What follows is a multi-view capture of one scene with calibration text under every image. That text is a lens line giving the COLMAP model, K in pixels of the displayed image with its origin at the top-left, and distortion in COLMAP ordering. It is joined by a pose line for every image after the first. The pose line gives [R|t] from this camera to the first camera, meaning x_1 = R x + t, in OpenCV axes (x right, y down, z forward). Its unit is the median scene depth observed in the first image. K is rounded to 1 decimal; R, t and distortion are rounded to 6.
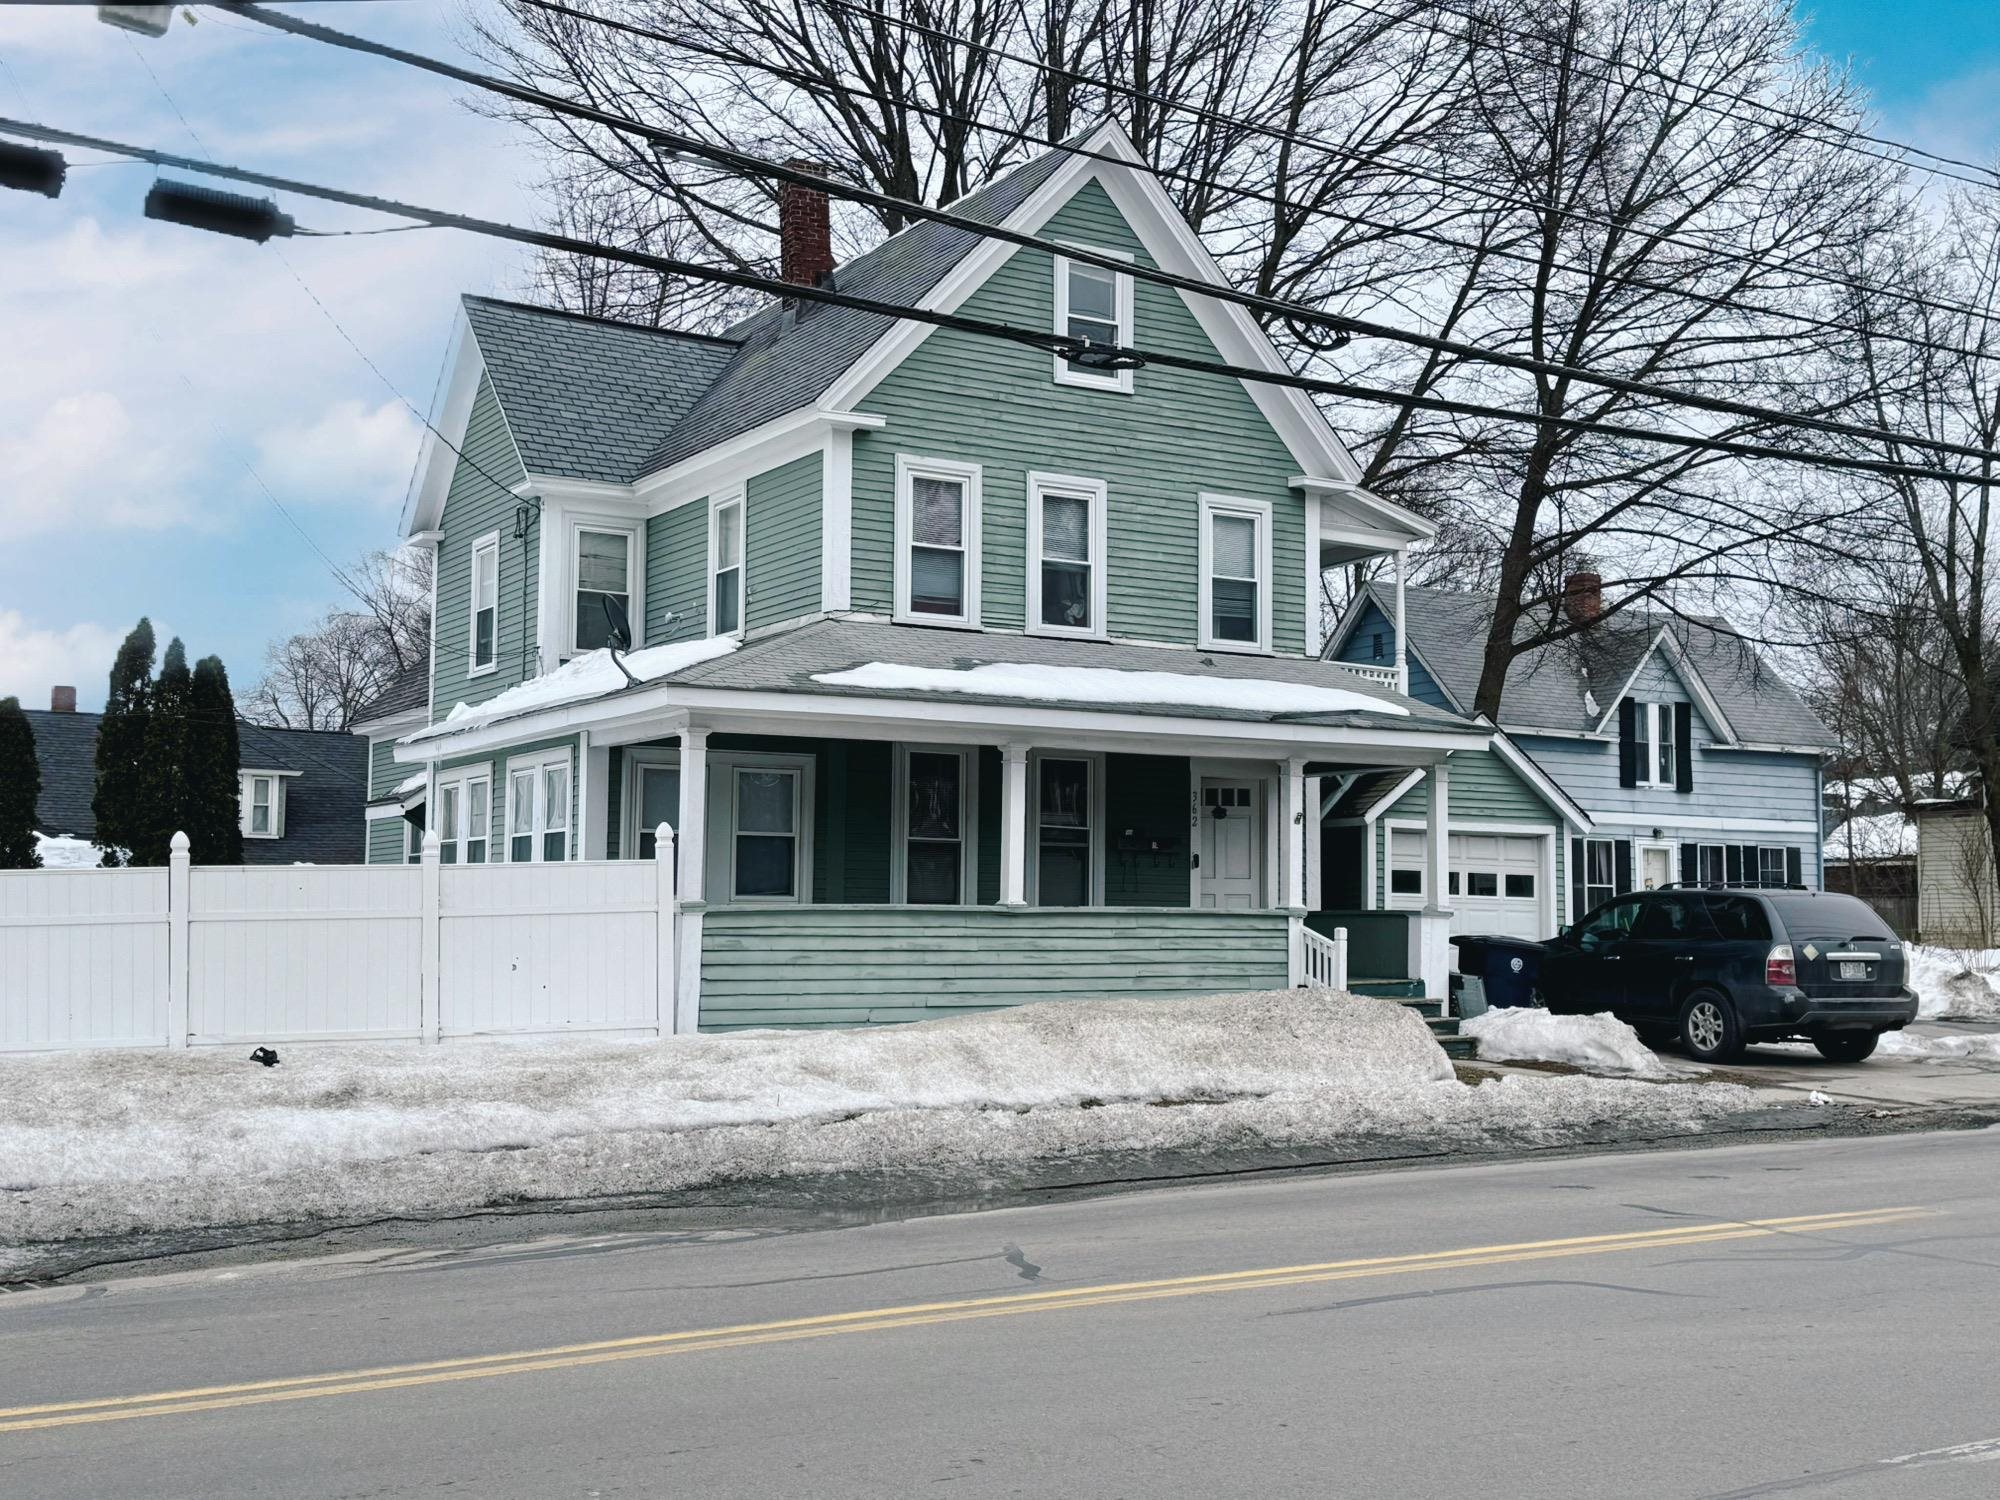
lens RADIAL K [[2228.4, 0, 1010.1], [0, 2228.4, 748.1], [0, 0, 1]] dist [0.105520, 0.000000]
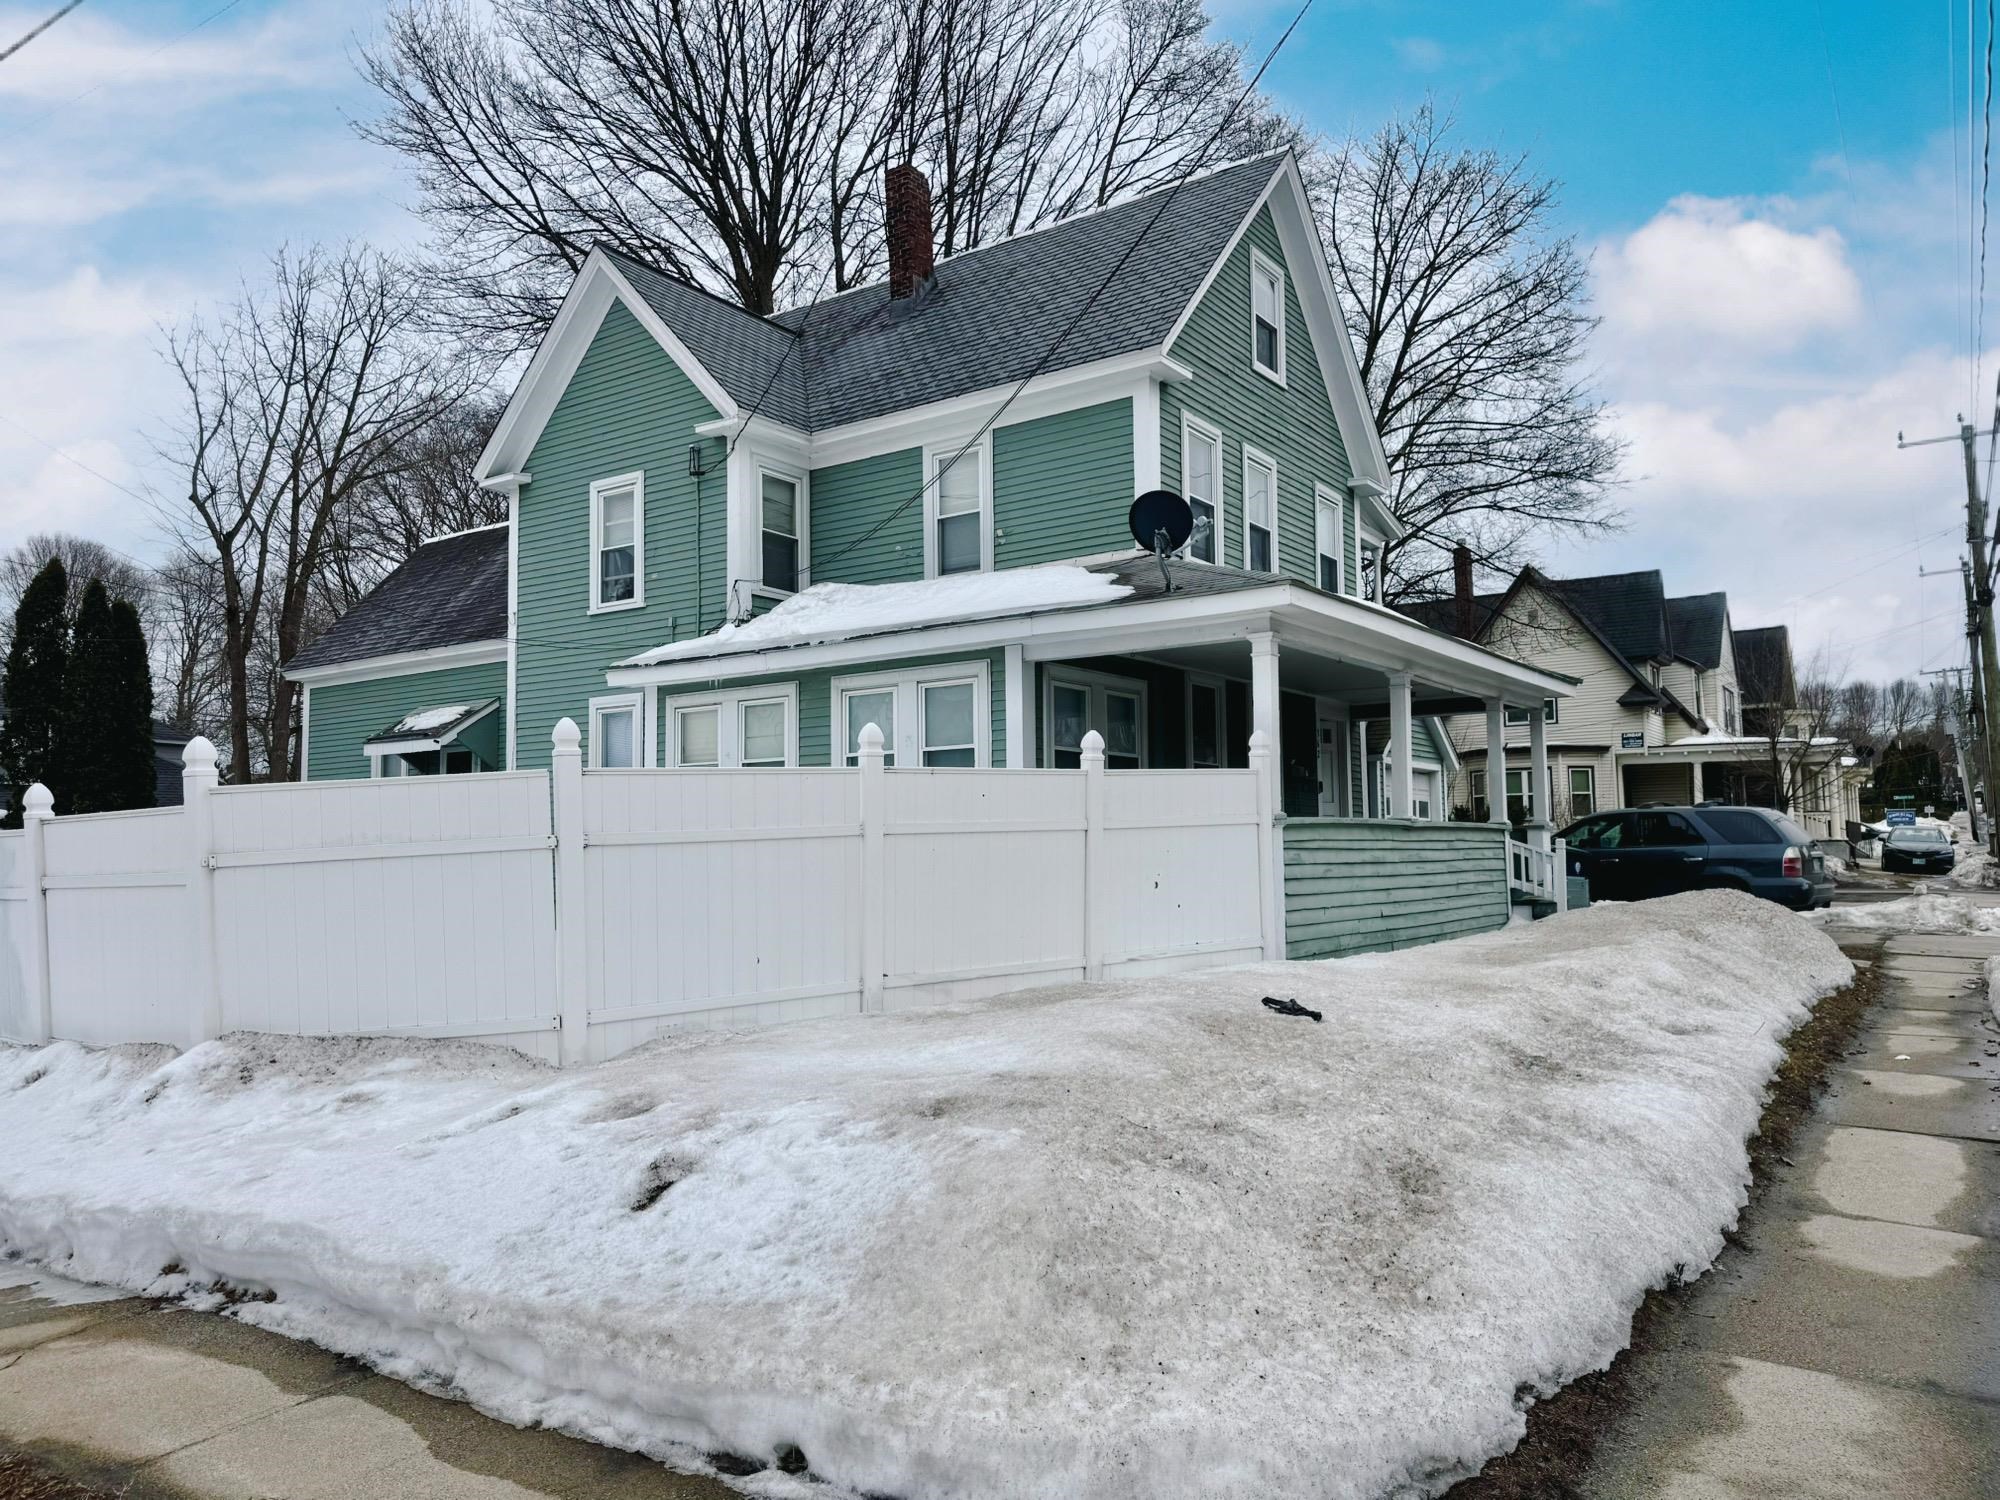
lens RADIAL K [[1390.3, 0, 994.4], [0, 1390.3, 756.6], [0, 0, 1]] dist [0.047651, -0.000597]
pose [[0.918461, 0.010218, 0.395378, -0.392481], [-0.013457, 0.999895, 0.005421, 0.034094], [-0.395281, -0.010300, 0.918502, 0.401216]]
